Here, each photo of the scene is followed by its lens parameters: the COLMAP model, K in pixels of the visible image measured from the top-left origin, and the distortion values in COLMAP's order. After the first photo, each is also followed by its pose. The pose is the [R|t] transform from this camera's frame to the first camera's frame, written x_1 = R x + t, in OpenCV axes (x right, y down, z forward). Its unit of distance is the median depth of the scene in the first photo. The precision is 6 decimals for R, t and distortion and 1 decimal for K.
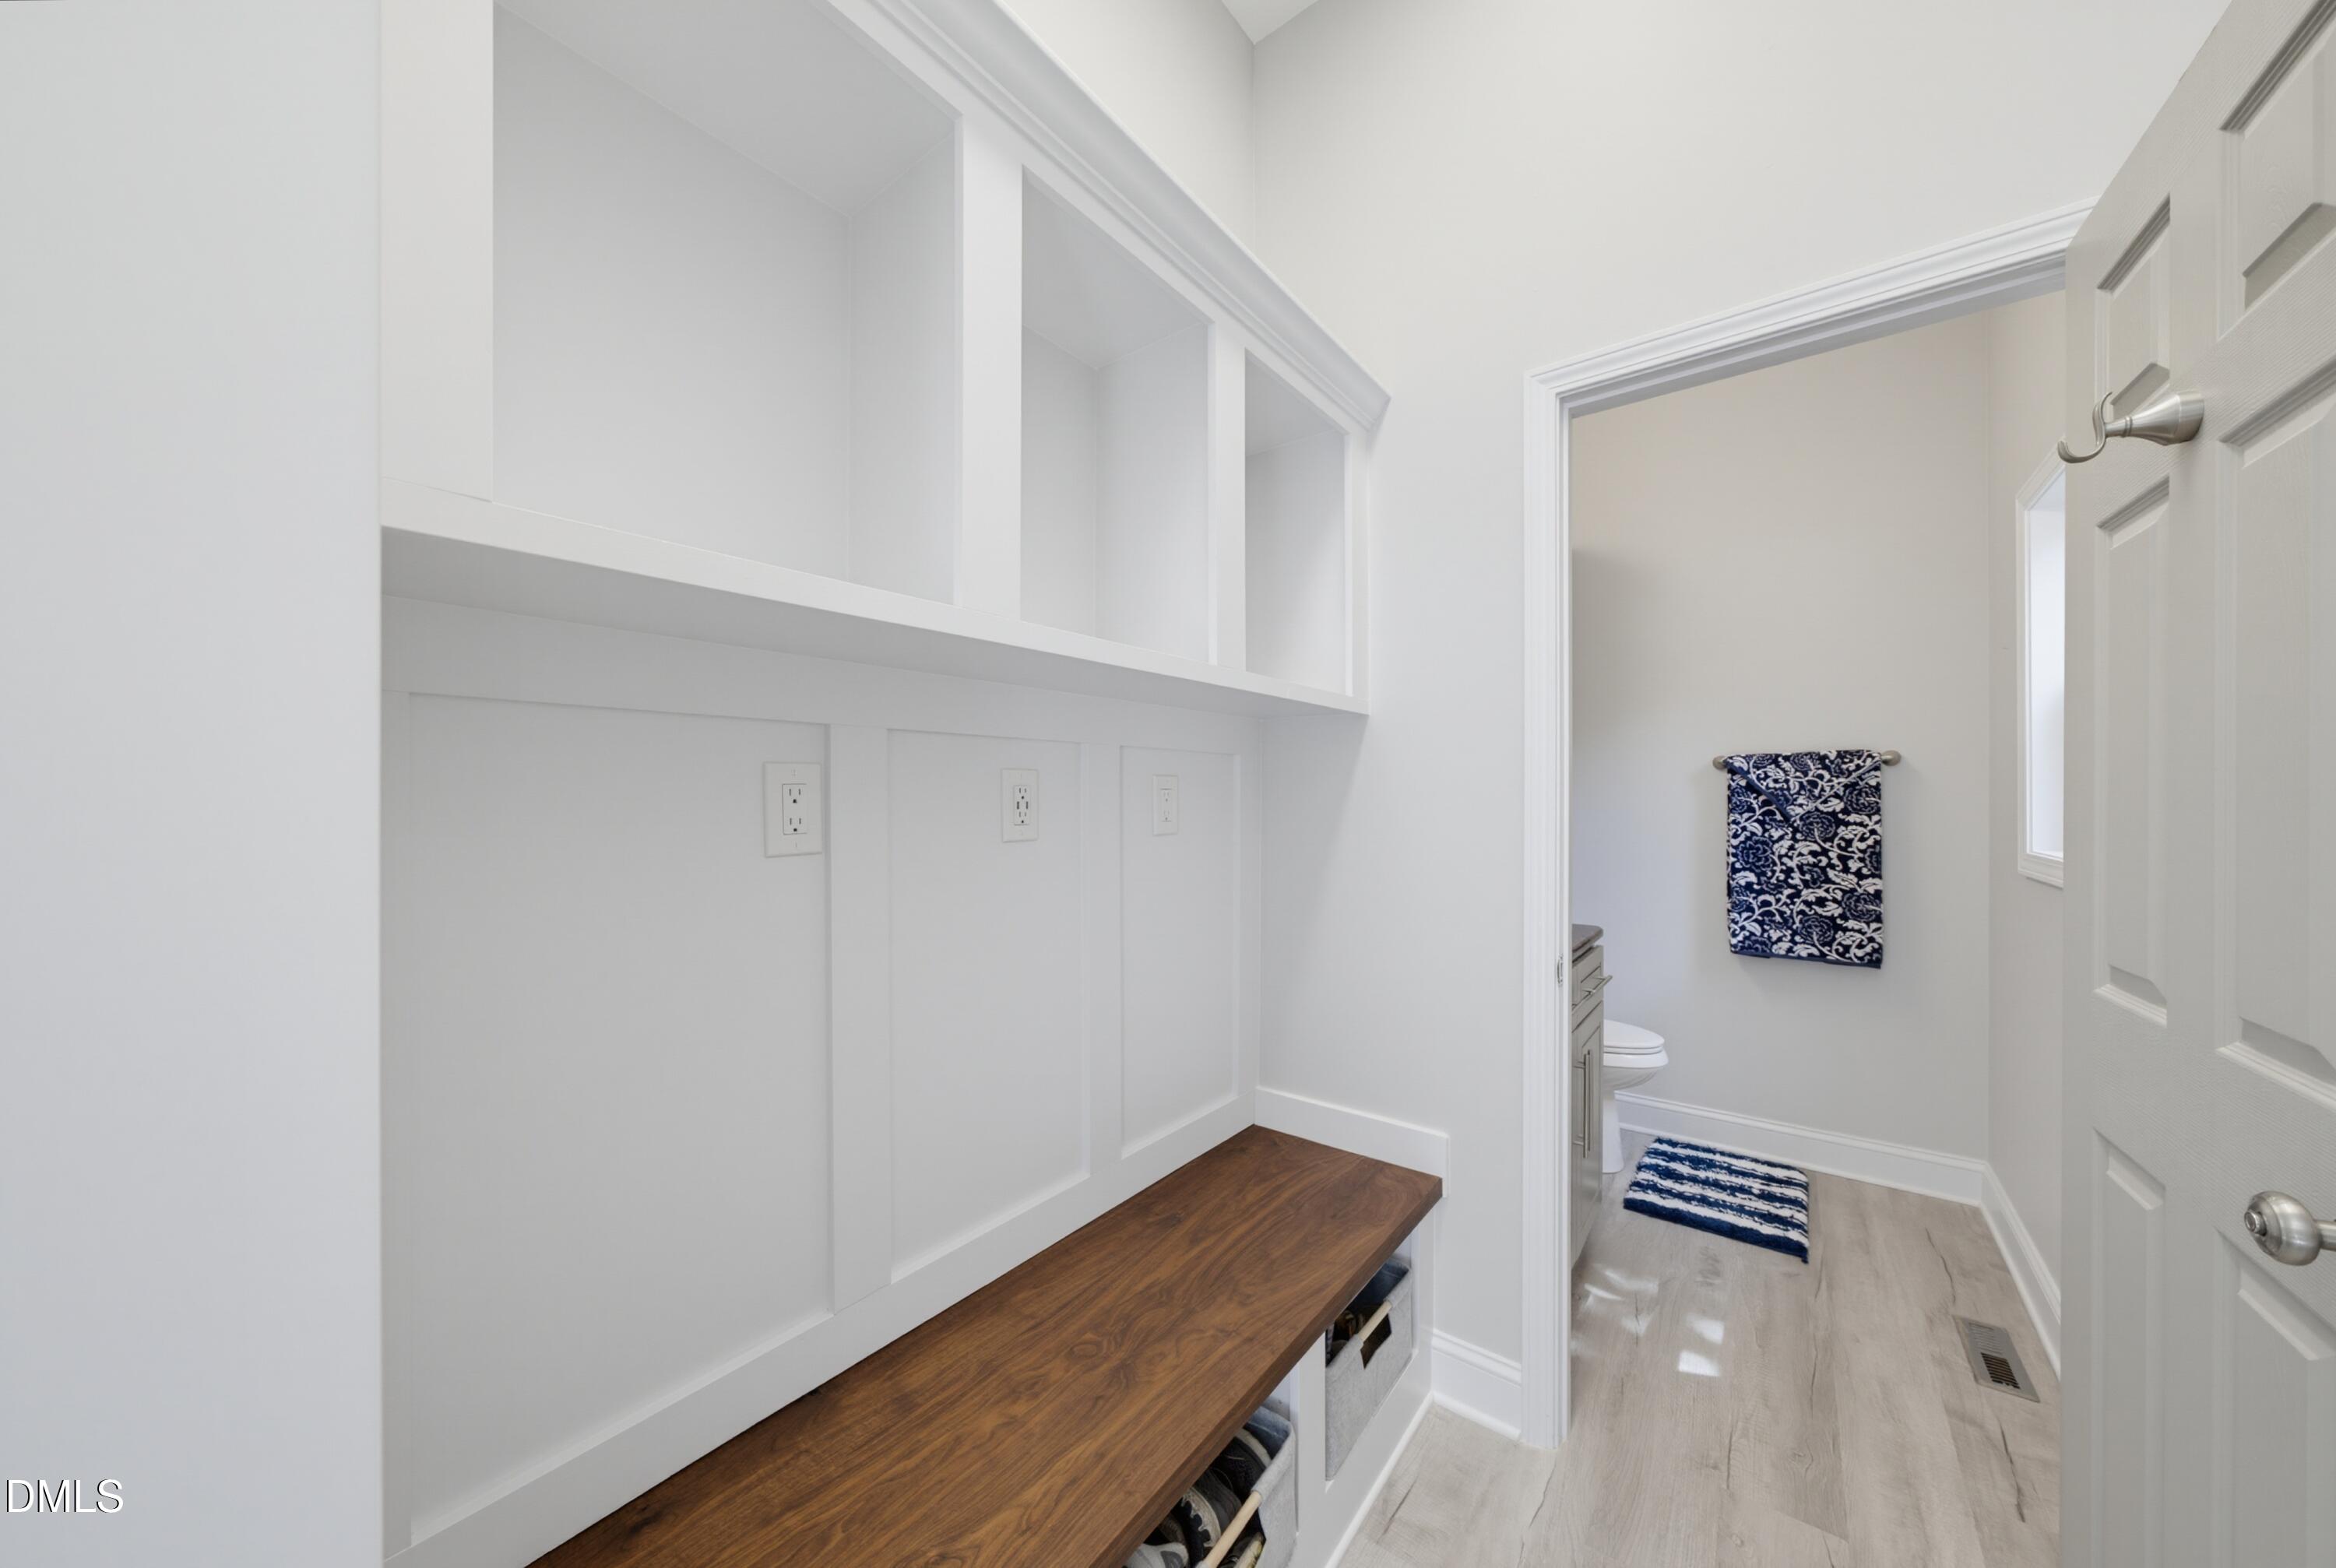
lens RADIAL K [[812.2, 0, 1147.5], [0, 812.2, 803.3], [0, 0, 1]] dist [-0.001250, 0.000488]
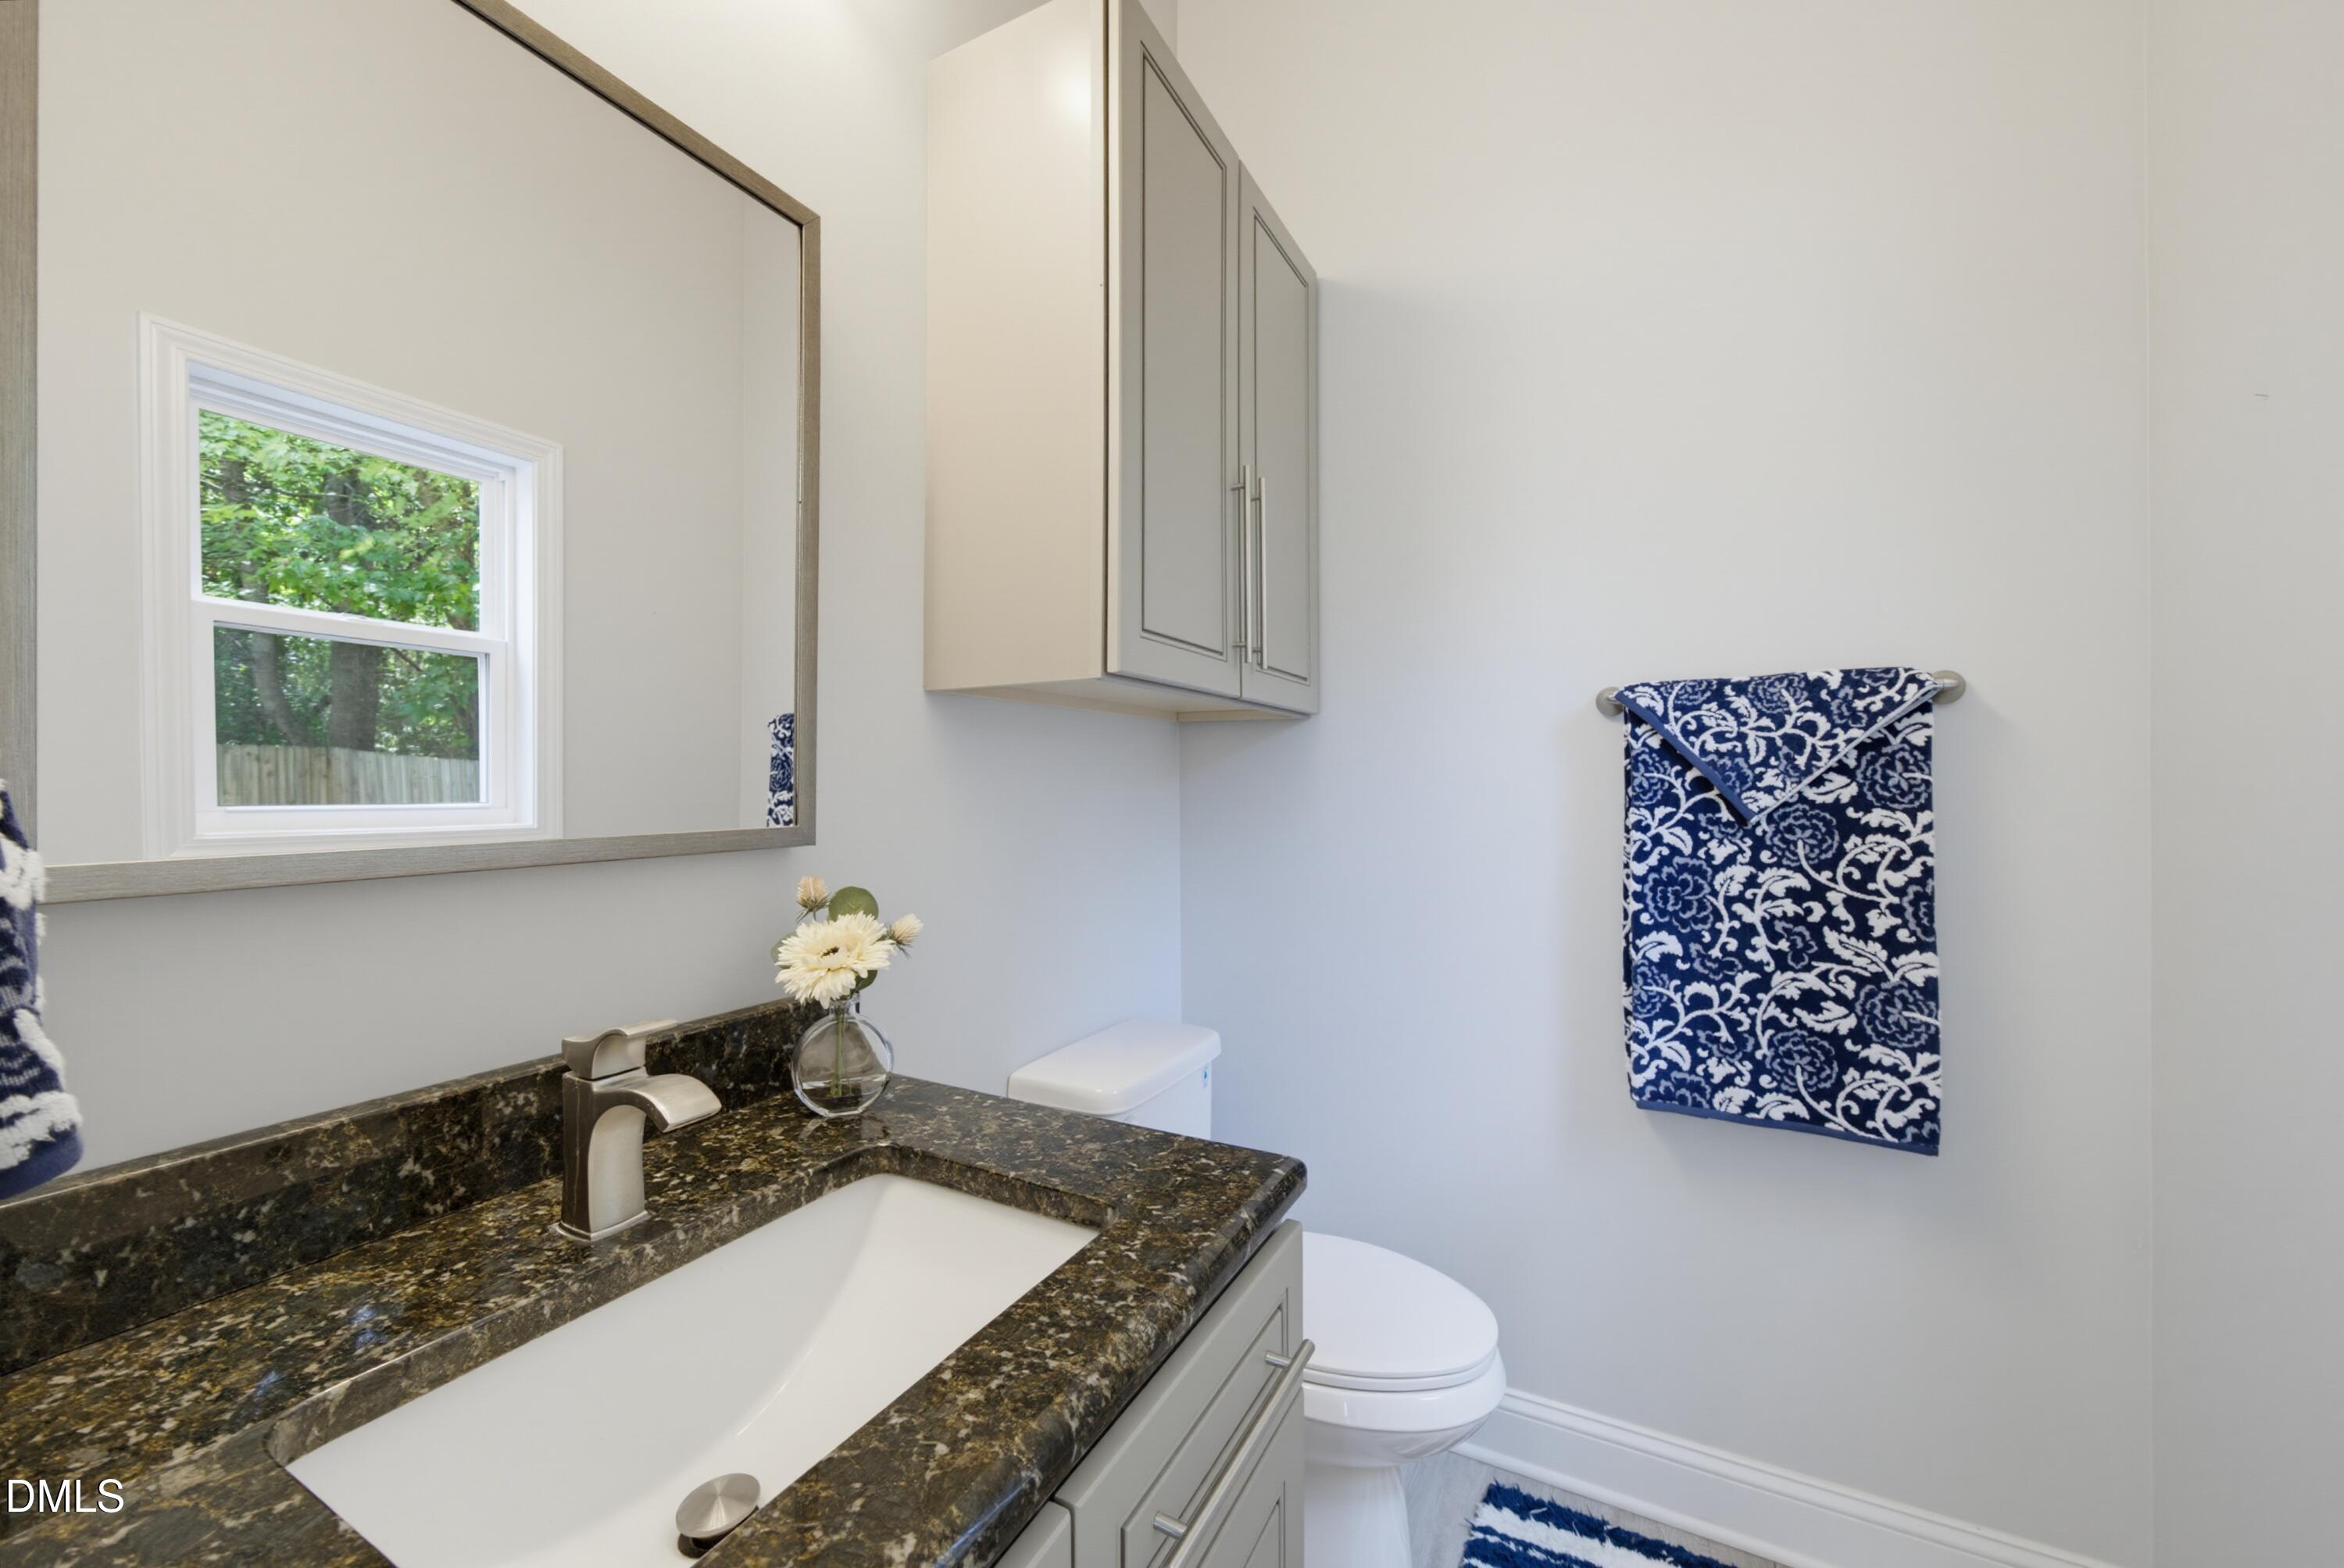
lens RADIAL K [[883.7, 0, 1187.7], [0, 883.7, 789.5], [0, 0, 1]] dist [0.001551, 0.000496]
pose [[0.981547, 0.000939, 0.191220, 0.387160], [-0.000258, 0.999994, -0.003585, 0.004185], [-0.191222, 0.003470, 0.981541, 0.574066]]
